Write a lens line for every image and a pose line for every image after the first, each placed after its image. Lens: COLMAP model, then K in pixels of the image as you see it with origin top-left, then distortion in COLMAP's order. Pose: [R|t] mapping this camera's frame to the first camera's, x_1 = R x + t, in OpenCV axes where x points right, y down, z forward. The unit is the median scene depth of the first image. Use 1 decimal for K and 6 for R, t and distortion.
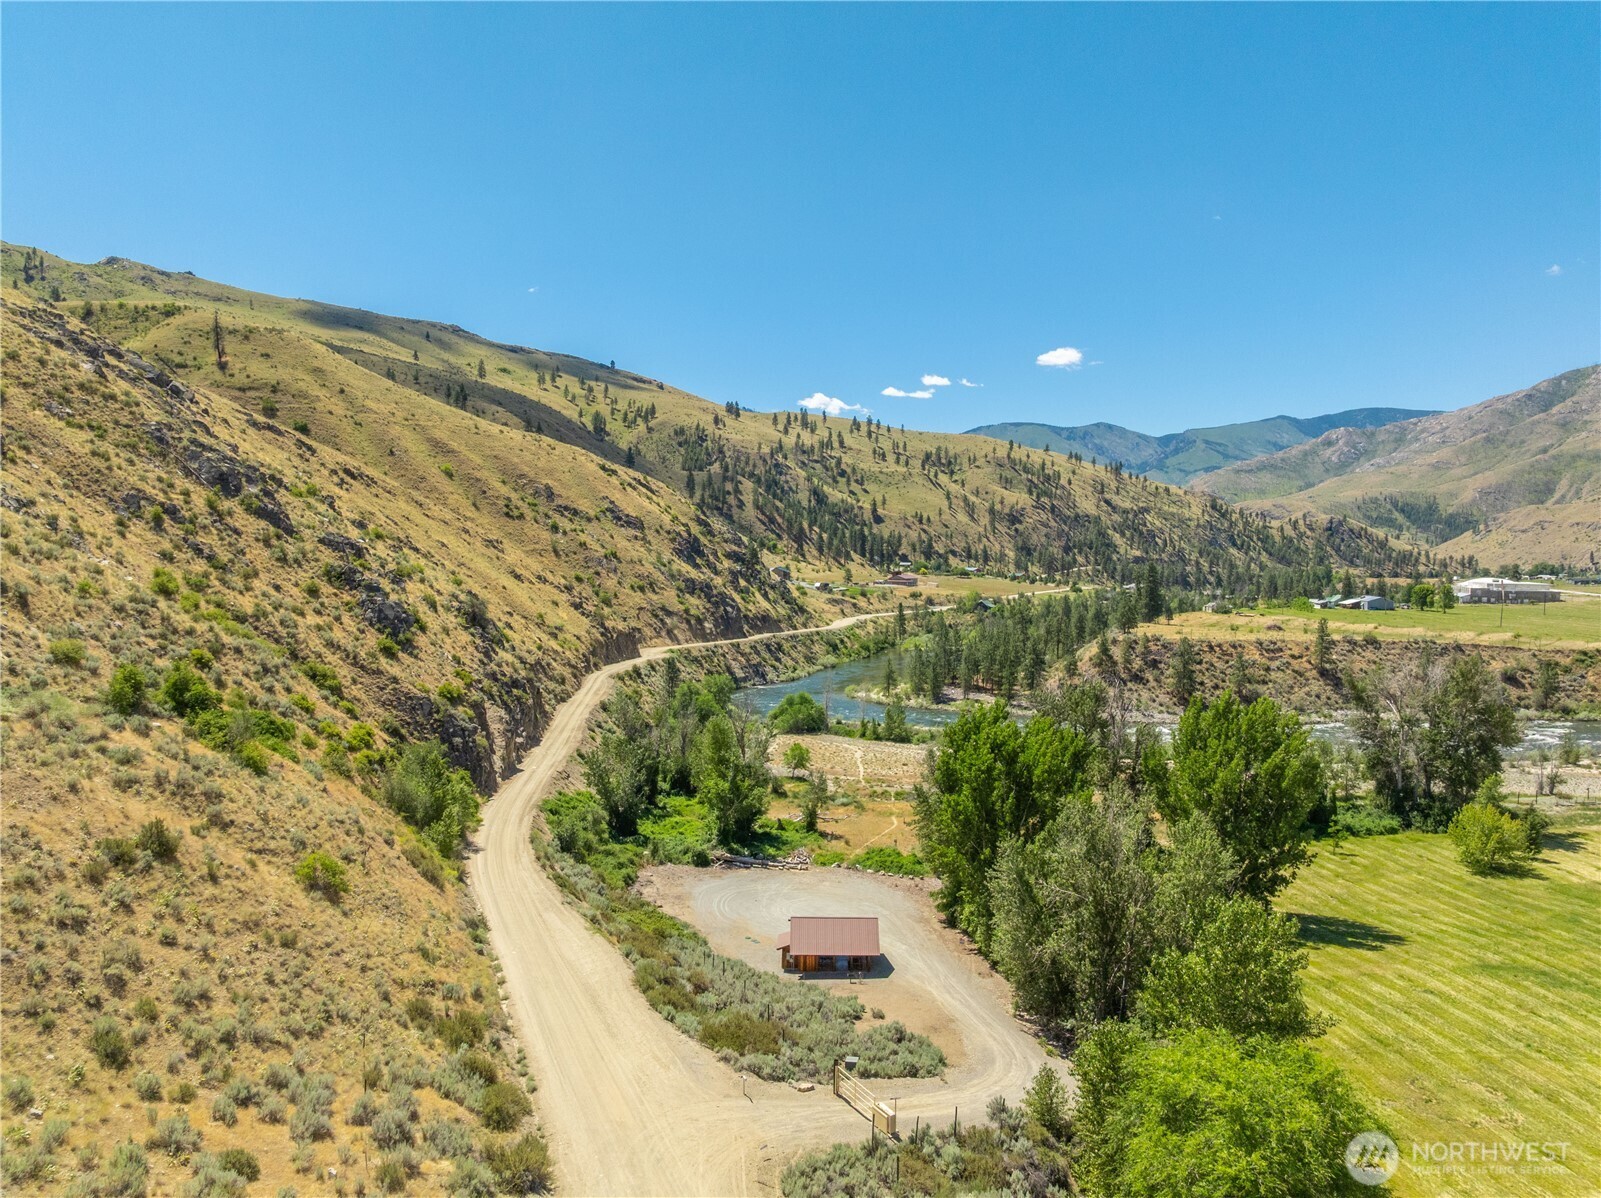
lens RADIAL K [[1124.0, 0, 804.0], [0, 1124.0, 600.8], [0, 0, 1]] dist [-0.024085, -0.024144]
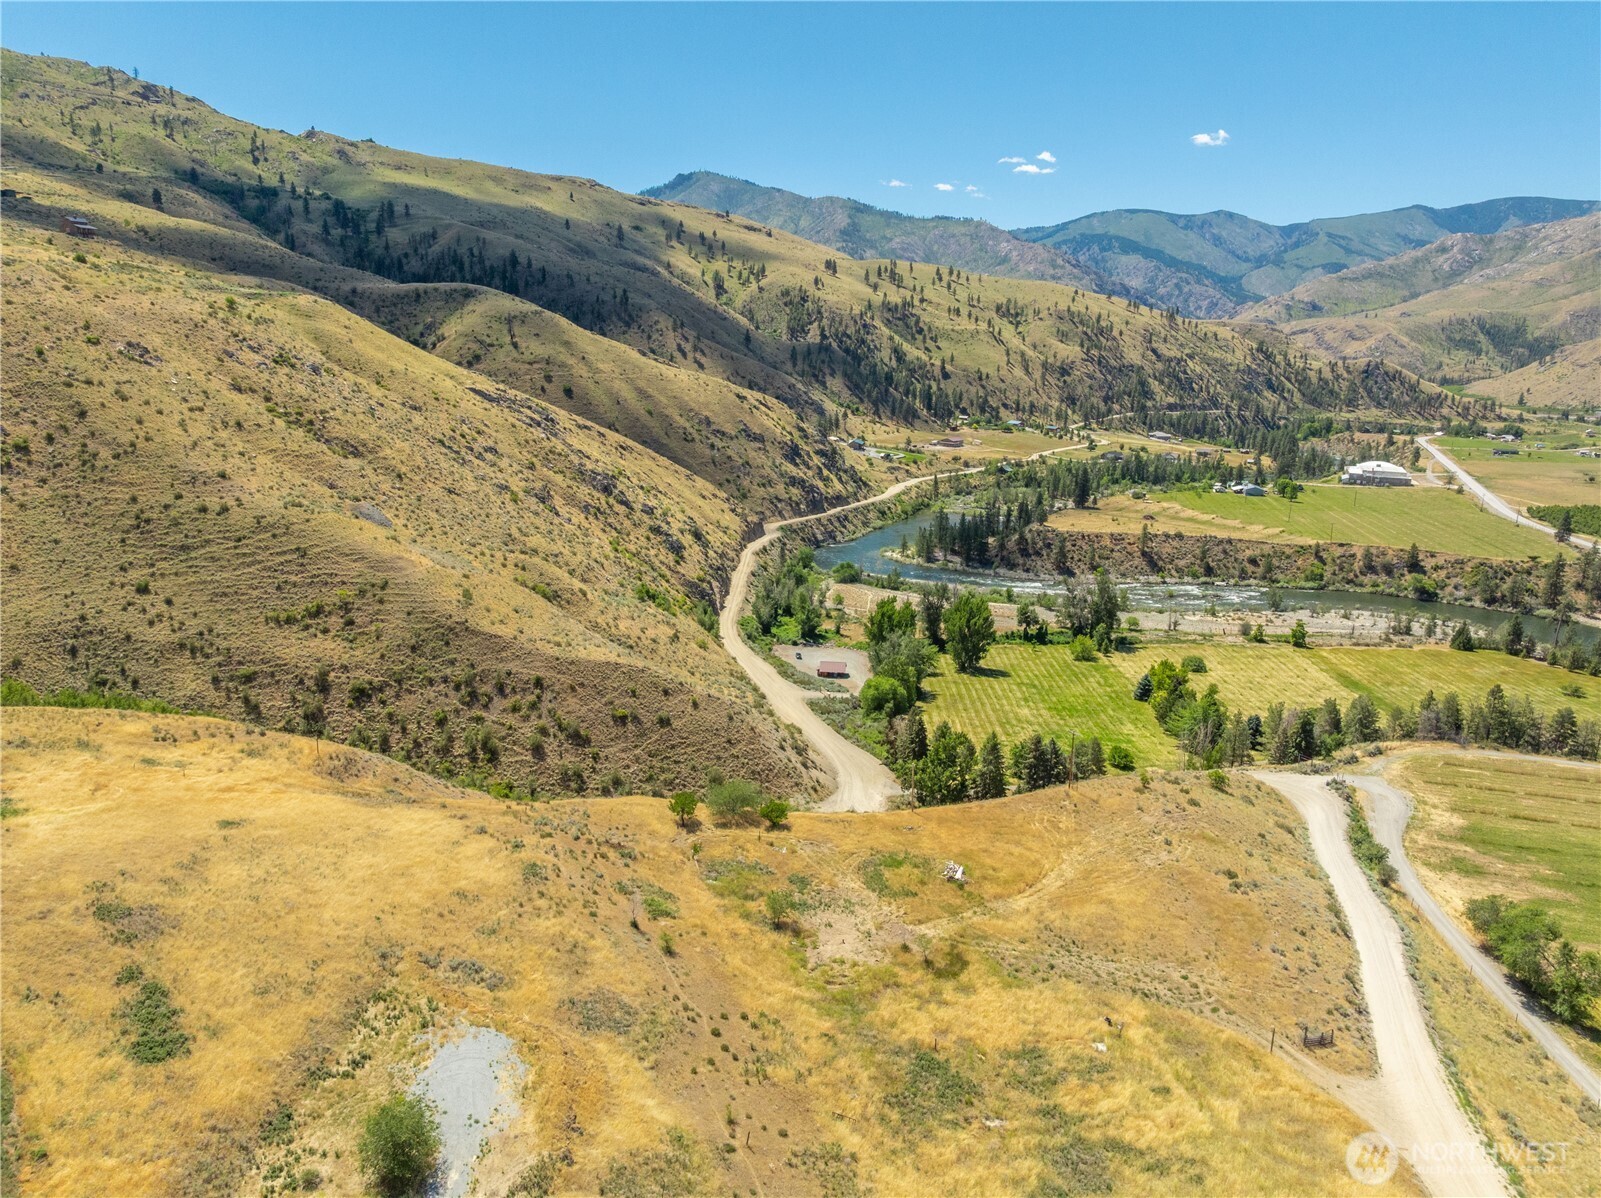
lens RADIAL K [[1126.8, 0, 803.3], [0, 1126.8, 603.0], [0, 0, 1]] dist [-0.046341, 0.008182]
pose [[0.995698, 0.032603, -0.086736, 0.043482], [-0.015489, 0.981446, 0.191112, -0.103773], [0.091358, -0.188947, 0.977728, -0.441689]]
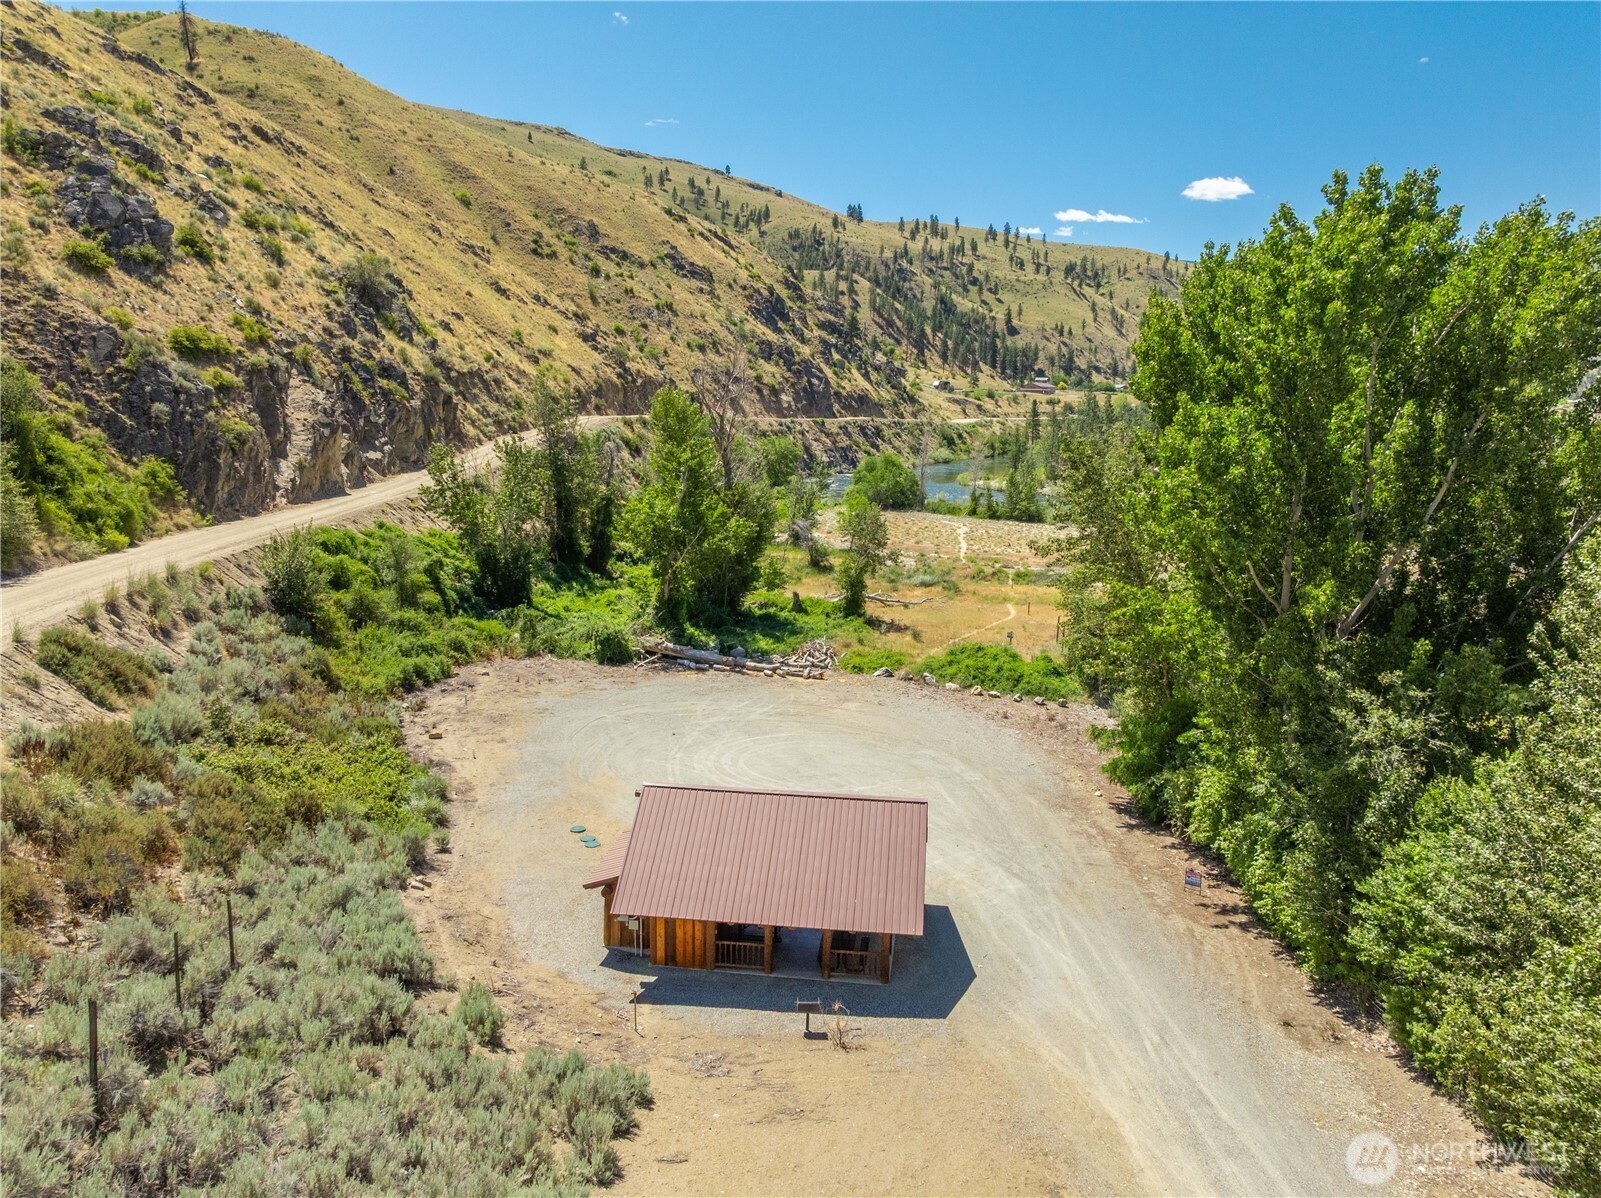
lens RADIAL K [[1124.0, 0, 804.0], [0, 1124.0, 600.8], [0, 0, 1]] dist [-0.024085, -0.024144]
pose [[0.993325, 0.031984, -0.110828, 0.012437], [-0.016786, 0.990644, 0.135436, 0.036573], [0.114123, -0.132672, 0.984568, 0.136590]]
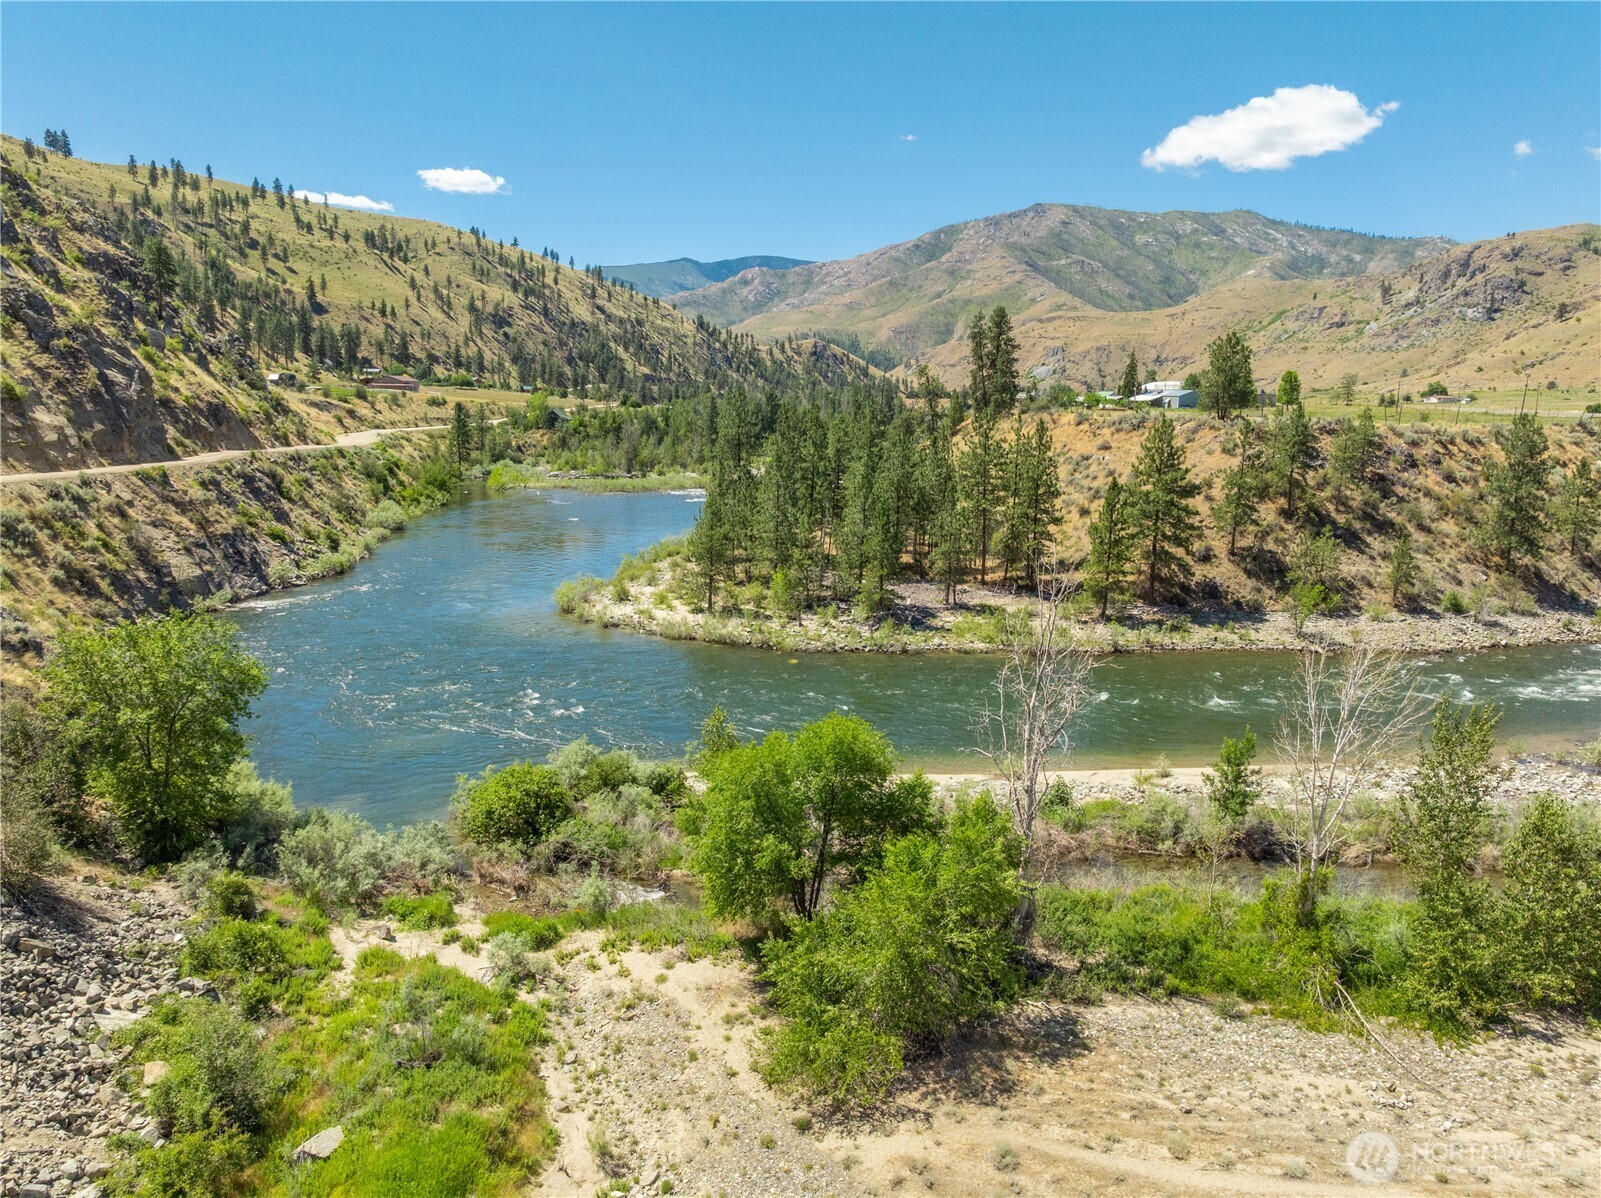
lens RADIAL K [[1126.8, 0, 803.3], [0, 1126.8, 603.0], [0, 0, 1]] dist [-0.046341, 0.008182]
pose [[0.870718, -0.080114, 0.485213, -0.036337], [0.011396, 0.989664, 0.142953, 0.020485], [-0.491650, -0.118943, 0.862631, 0.408990]]
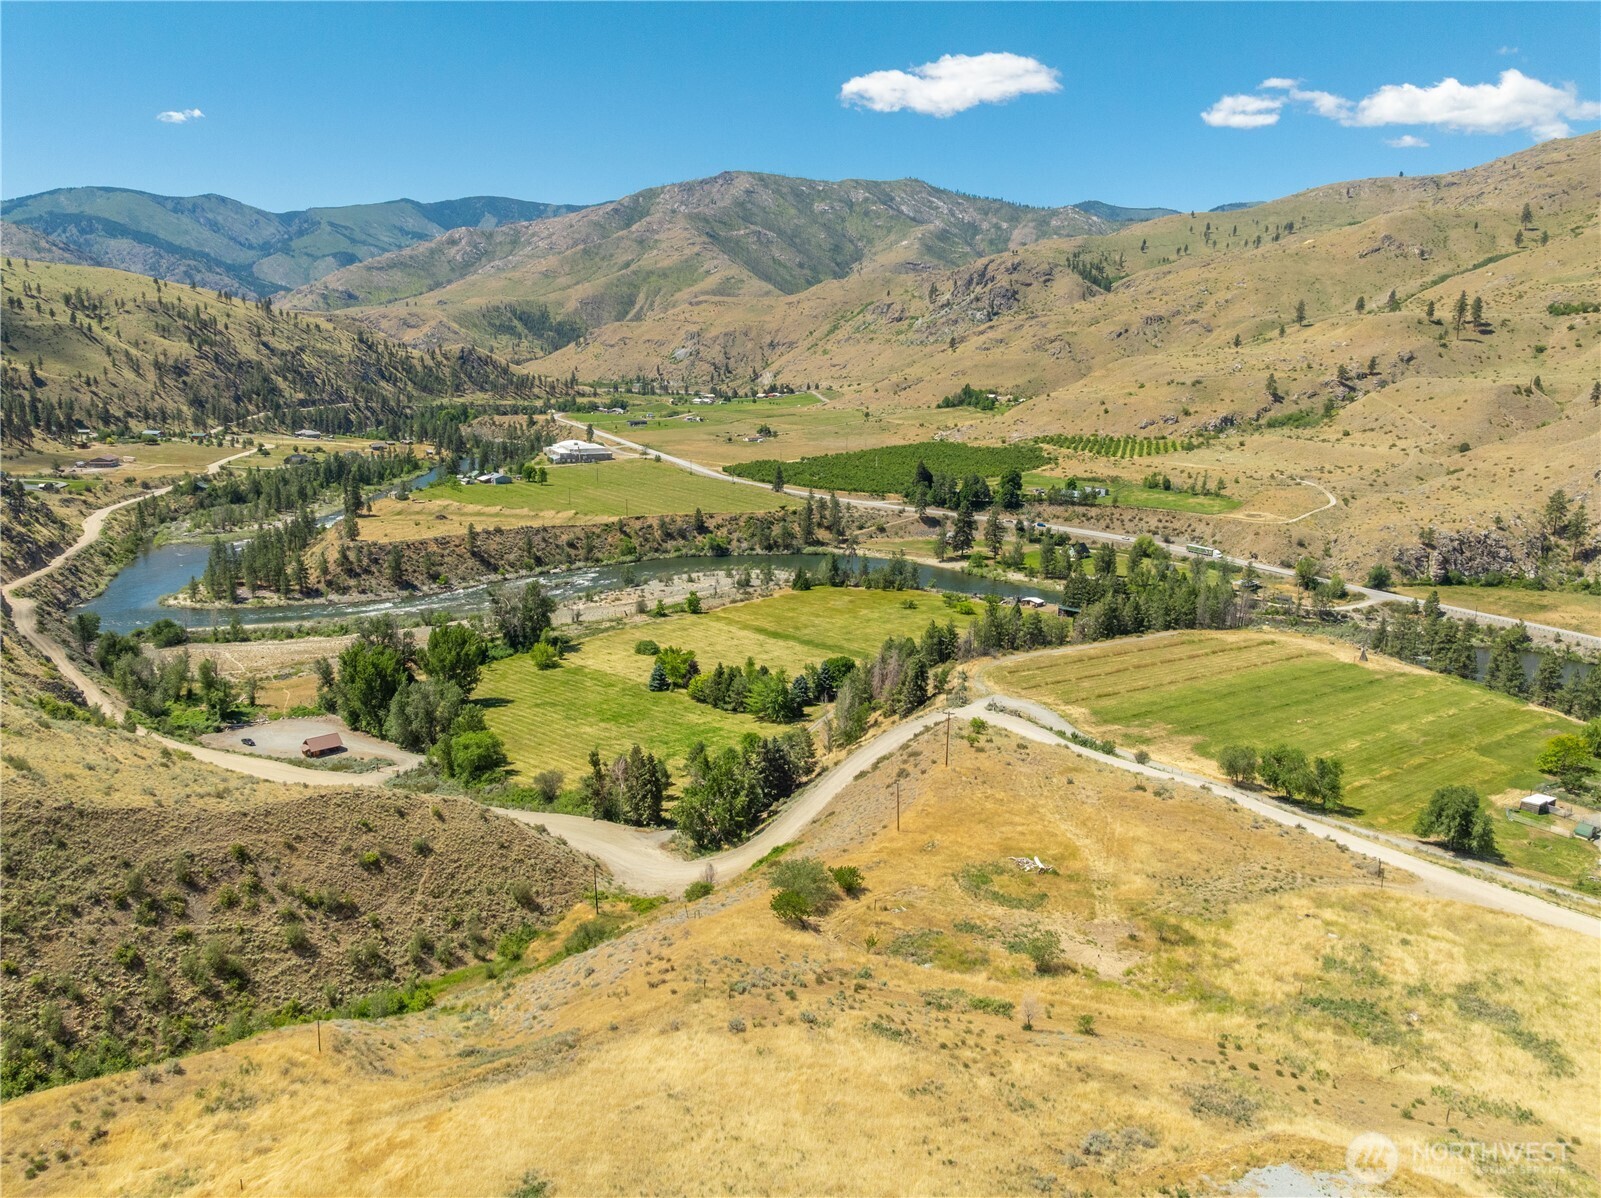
lens RADIAL K [[1126.8, 0, 803.3], [0, 1126.8, 603.0], [0, 0, 1]] dist [-0.046341, 0.008182]
pose [[0.745698, -0.153028, 0.648473, -0.158828], [0.023547, 0.978712, 0.203882, -0.109974], [-0.665868, -0.136765, 0.733427, -0.339245]]
